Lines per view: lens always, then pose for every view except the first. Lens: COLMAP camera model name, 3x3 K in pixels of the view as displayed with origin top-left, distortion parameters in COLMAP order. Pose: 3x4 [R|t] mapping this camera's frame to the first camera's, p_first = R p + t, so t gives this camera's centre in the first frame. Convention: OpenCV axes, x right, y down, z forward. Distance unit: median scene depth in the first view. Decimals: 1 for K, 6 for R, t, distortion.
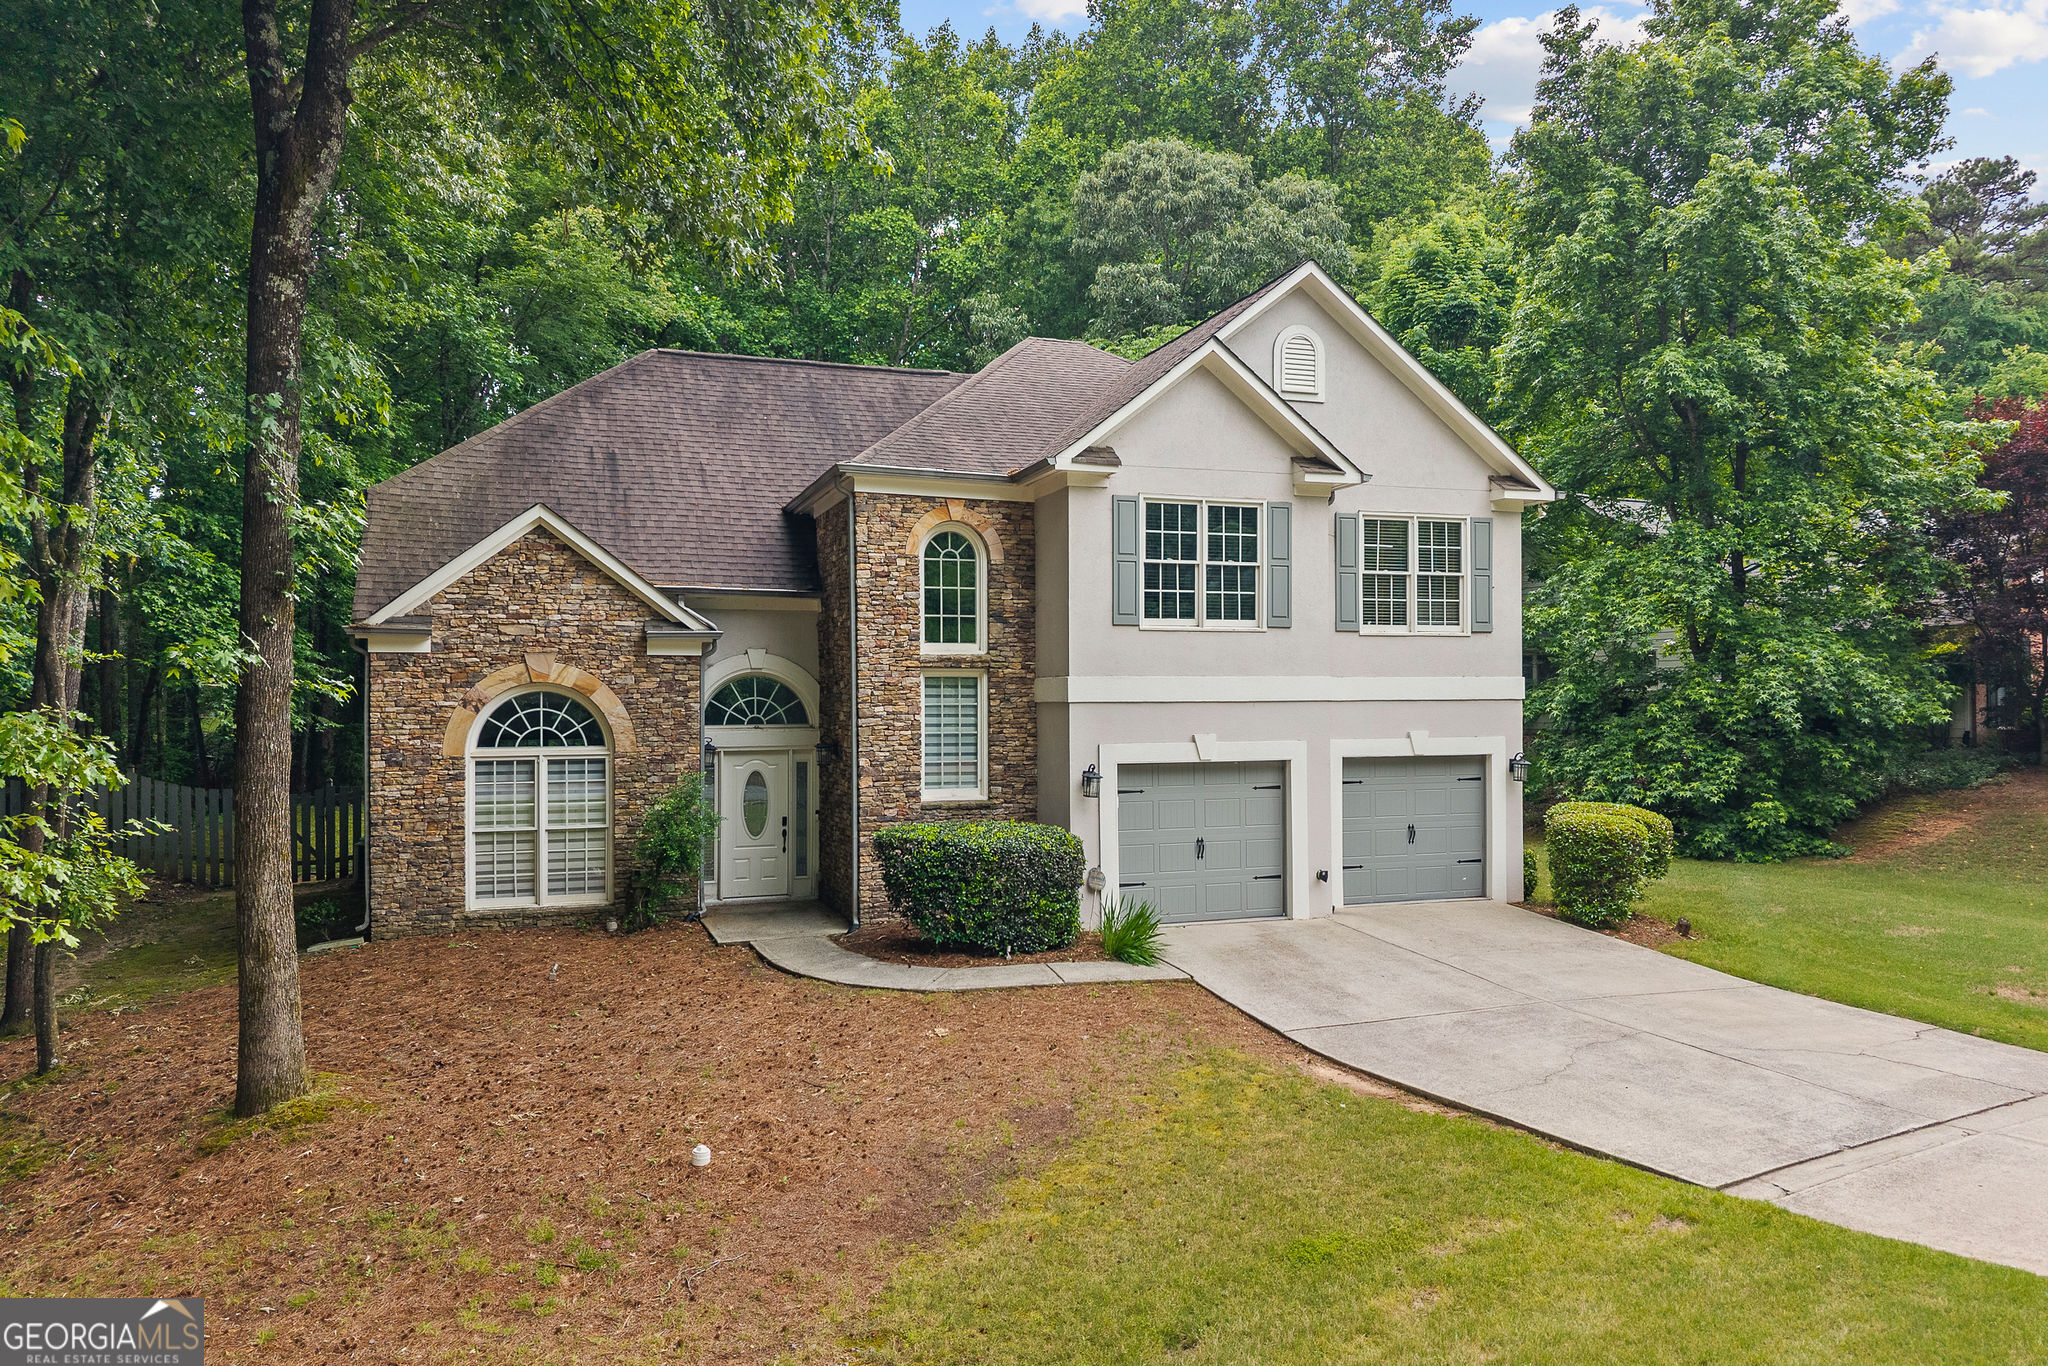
lens RADIAL K [[1377.3, 0, 1036.0], [0, 1377.3, 689.7], [0, 0, 1]] dist [0.036802, -0.058846]
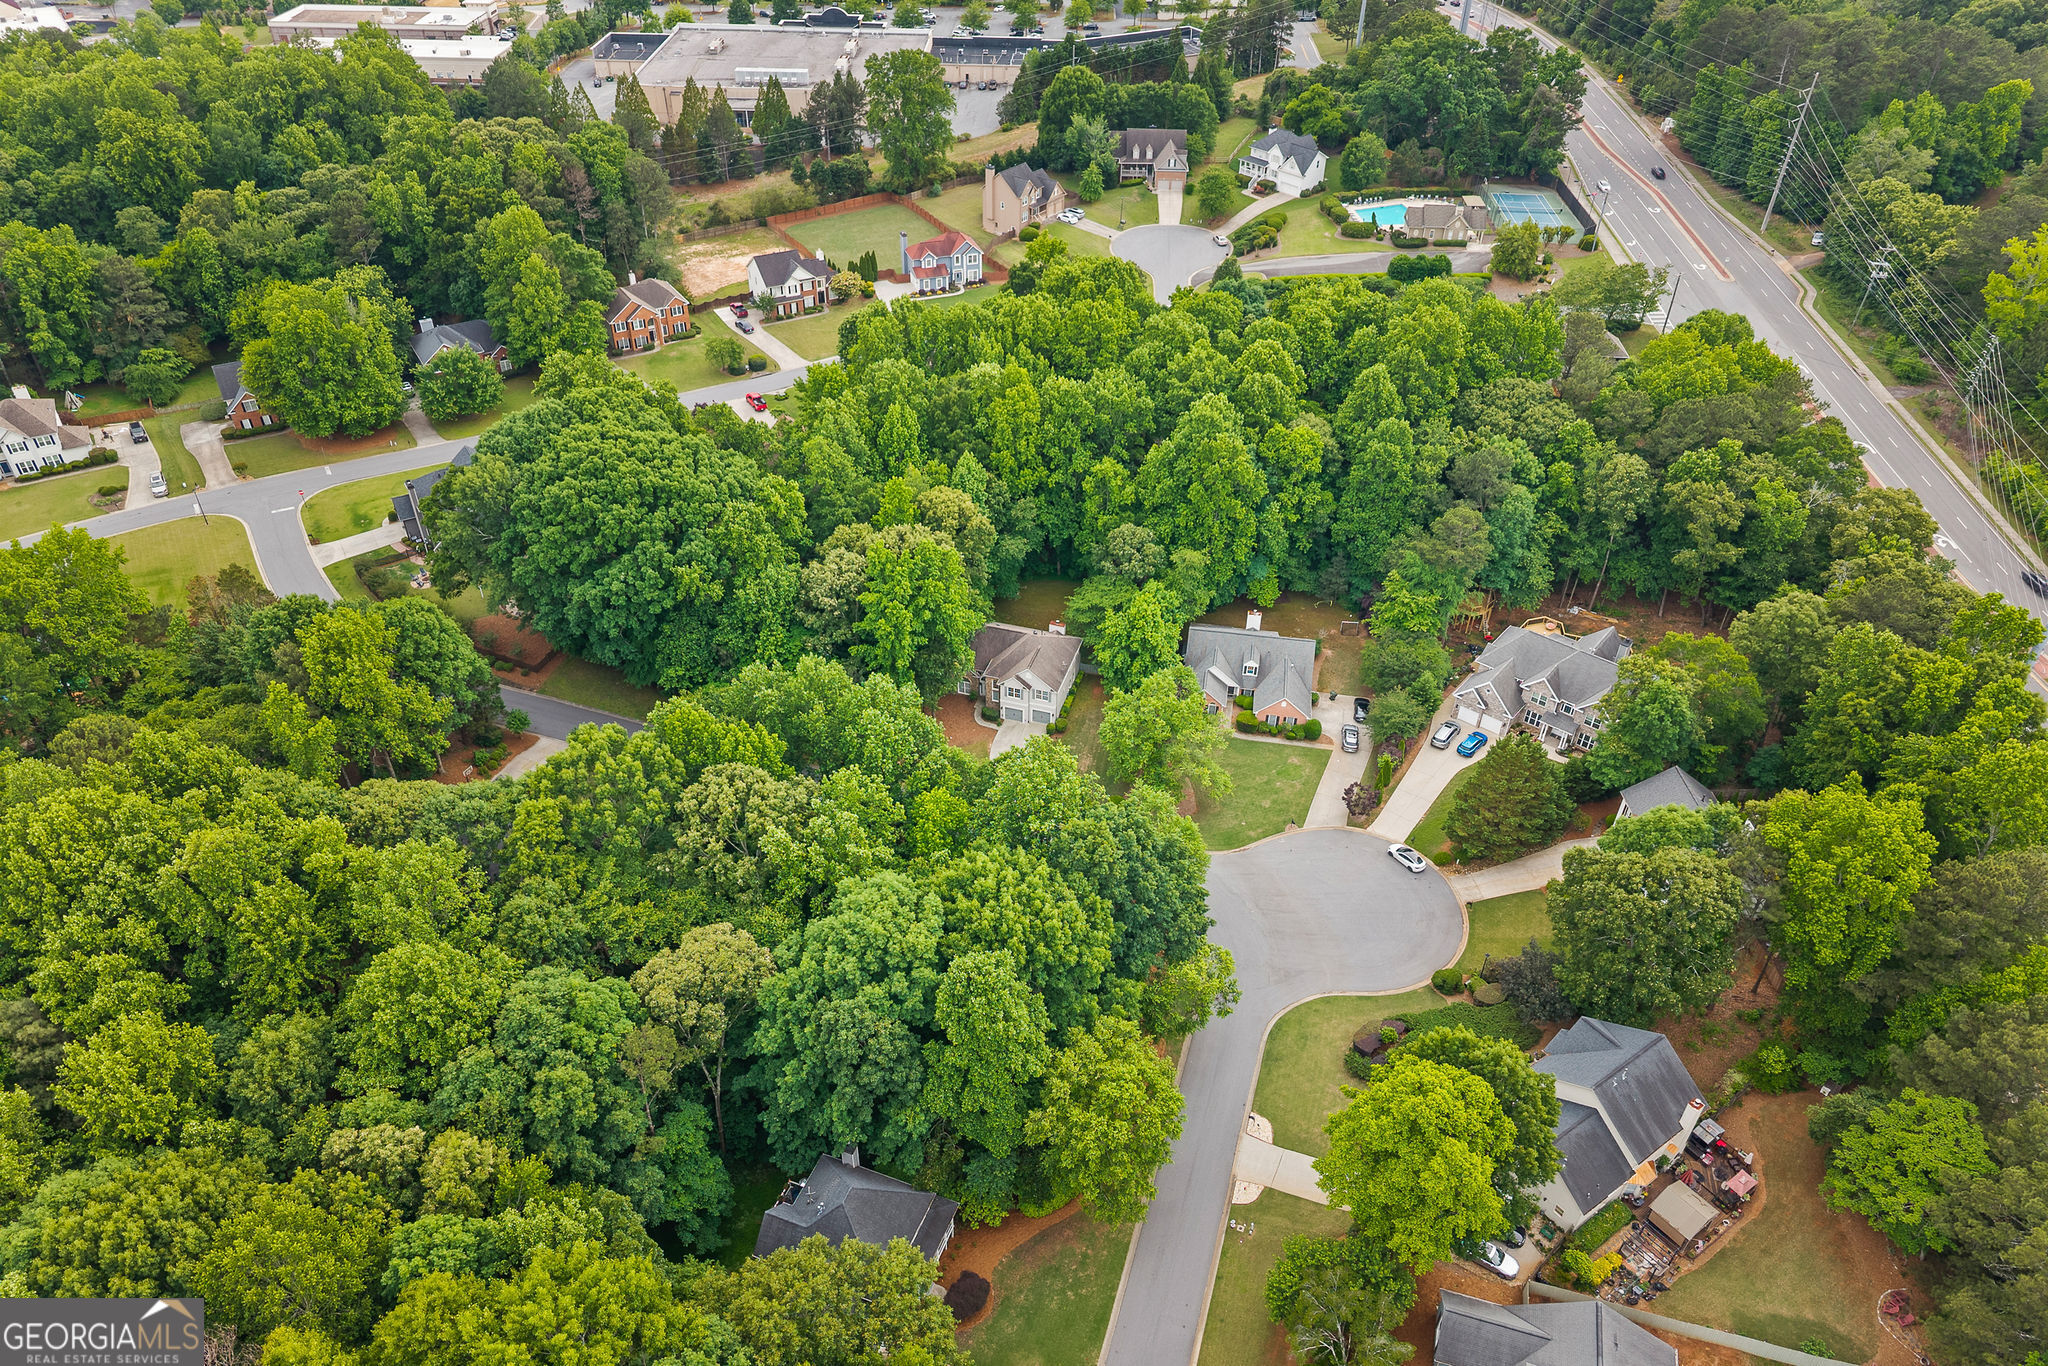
lens RADIAL K [[1382.7, 0, 1031.9], [0, 1382.7, 681.7], [0, 0, 1]] dist [0.024519, -0.030789]
pose [[0.798769, 0.369492, -0.474810, 4.986105], [-0.010424, 0.797575, 0.603129, -6.245347], [0.601548, -0.476811, 0.640930, -5.362831]]
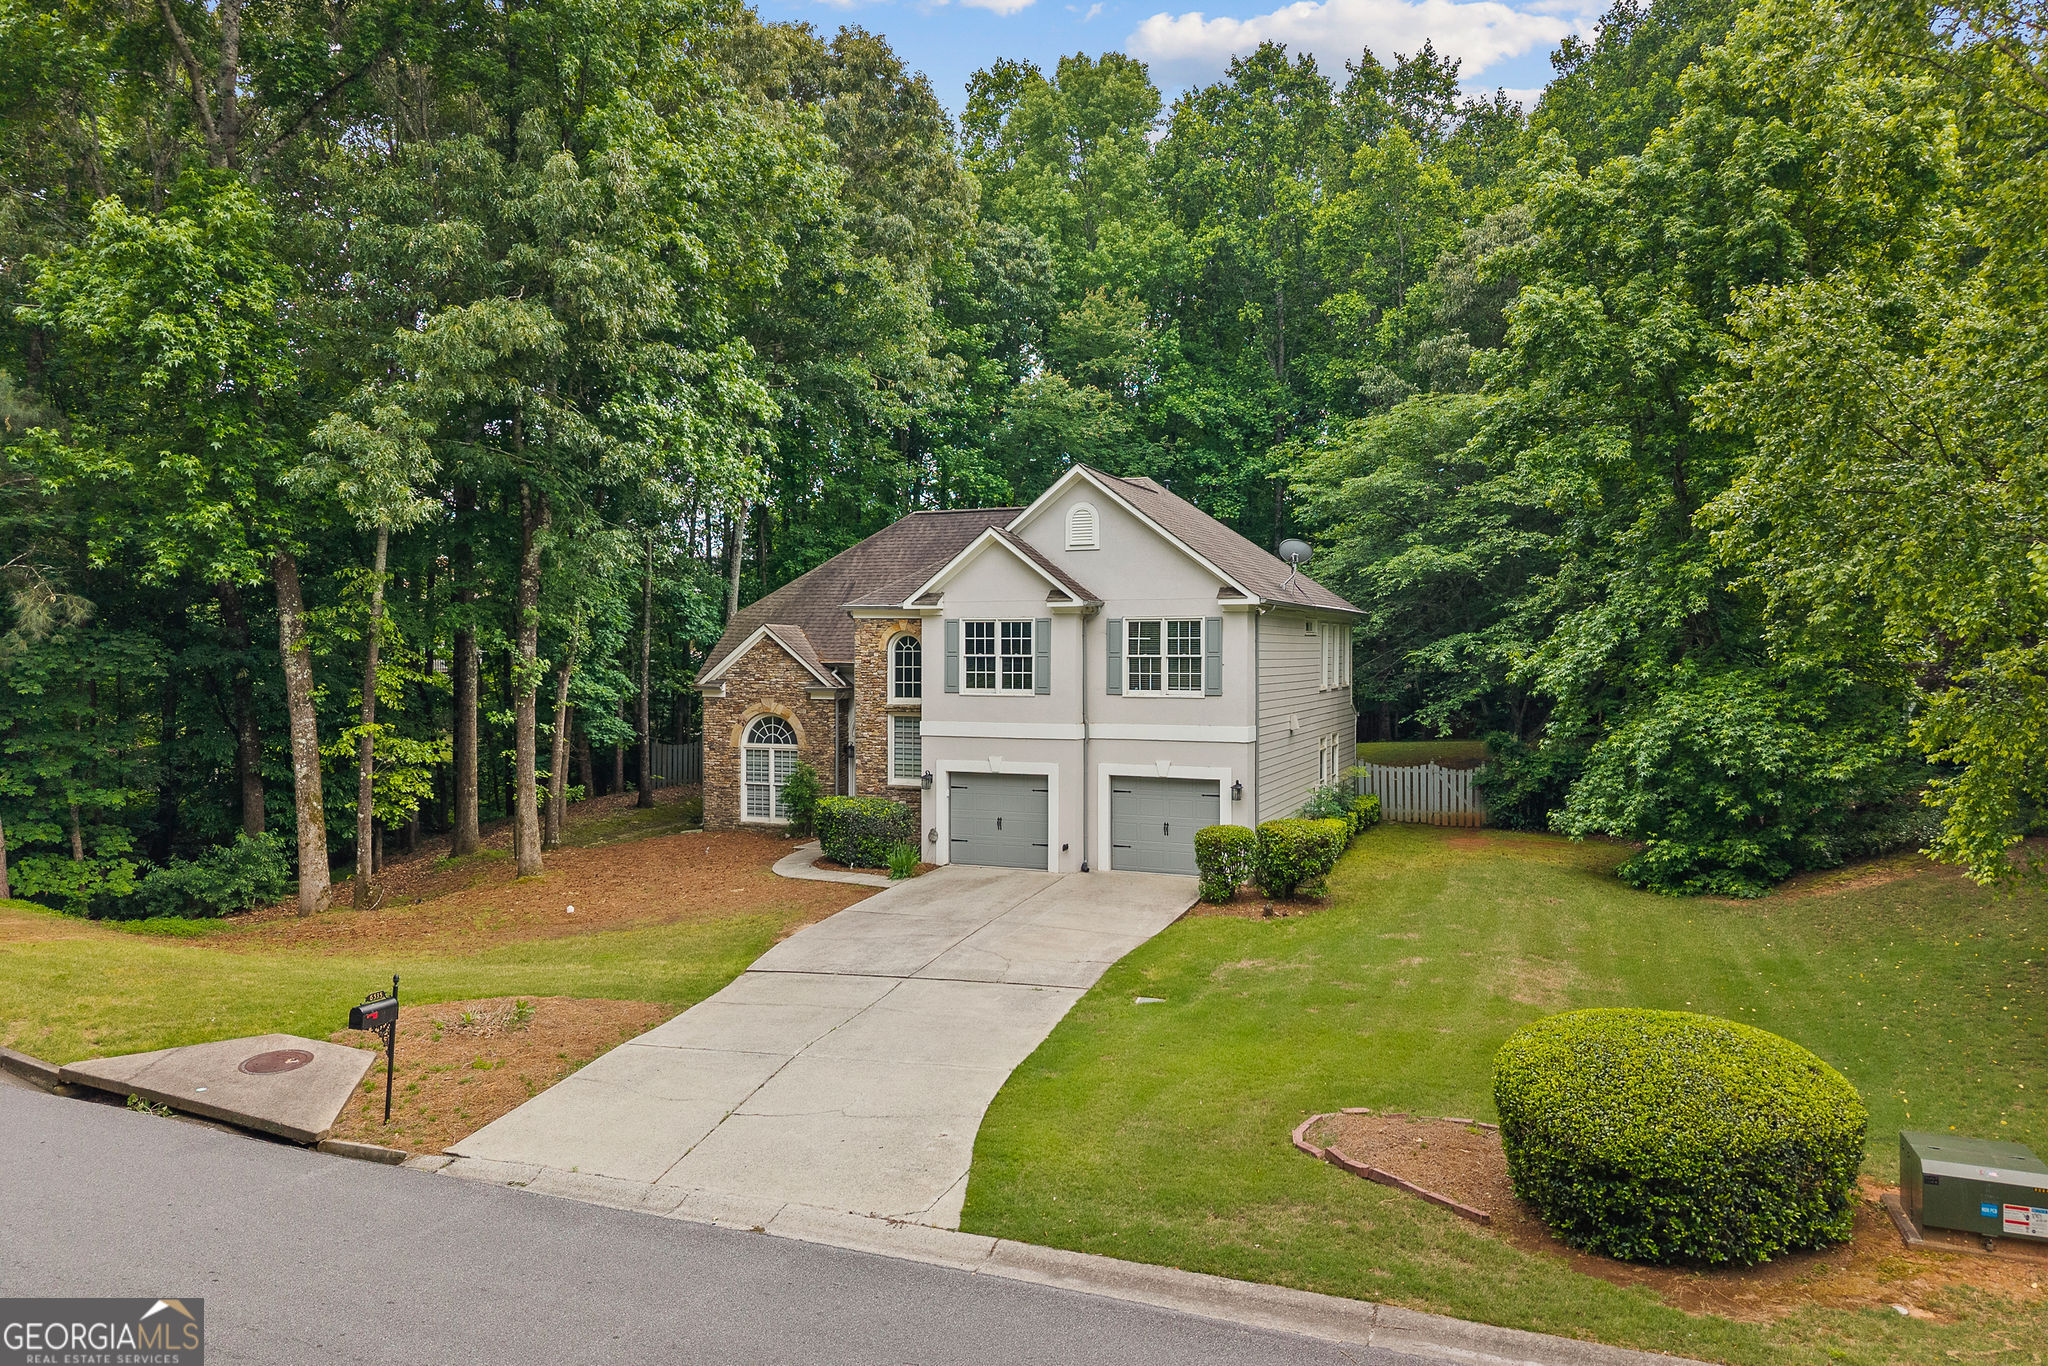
lens RADIAL K [[1385.5, 0, 1031.9], [0, 1385.5, 671.9], [0, 0, 1]] dist [0.072301, -0.115118]
pose [[0.731667, 0.016367, -0.681465, 1.301525], [-0.000265, 0.999718, 0.023726, -0.111715], [0.681662, -0.017179, 0.731466, -0.219175]]
